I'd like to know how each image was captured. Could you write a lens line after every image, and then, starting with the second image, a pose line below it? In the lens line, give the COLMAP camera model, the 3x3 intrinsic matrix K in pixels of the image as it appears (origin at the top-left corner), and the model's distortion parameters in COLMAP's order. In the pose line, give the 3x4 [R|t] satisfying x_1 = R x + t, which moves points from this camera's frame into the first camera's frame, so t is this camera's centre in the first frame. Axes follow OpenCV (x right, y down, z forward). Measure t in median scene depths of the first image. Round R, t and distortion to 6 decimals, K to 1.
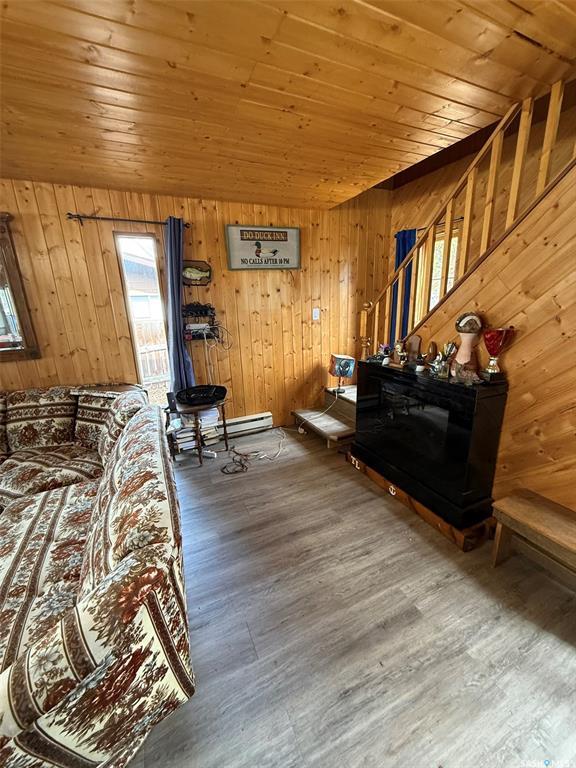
lens RADIAL K [[304.7, 0, 288.5], [0, 304.7, 382.0], [0, 0, 1]] dist [0.000031, -0.000004]
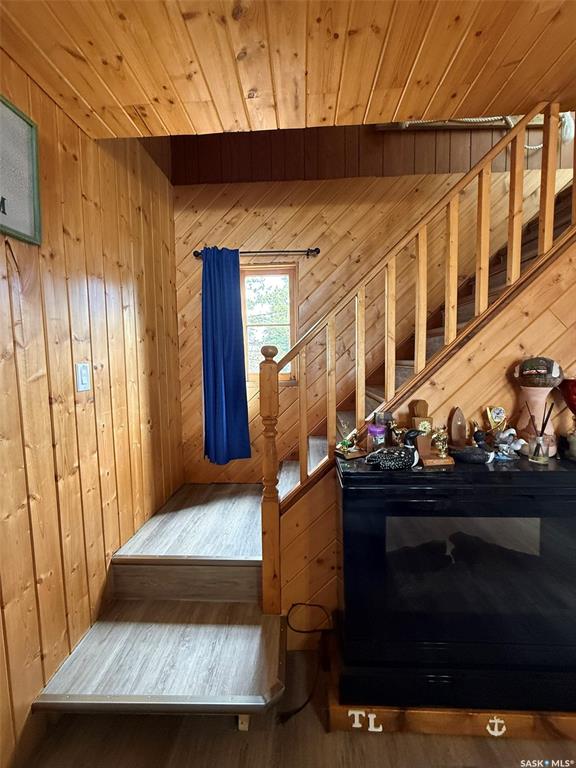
lens RADIAL K [[304.7, 0, 287.0], [0, 304.7, 381.3], [0, 0, 1]] dist [0.000031, -0.000004]
pose [[0.464035, -0.043395, 0.884754, -0.180881], [0.226317, 0.971459, -0.071051, -0.182668], [-0.856418, 0.233205, 0.460611, 0.836729]]
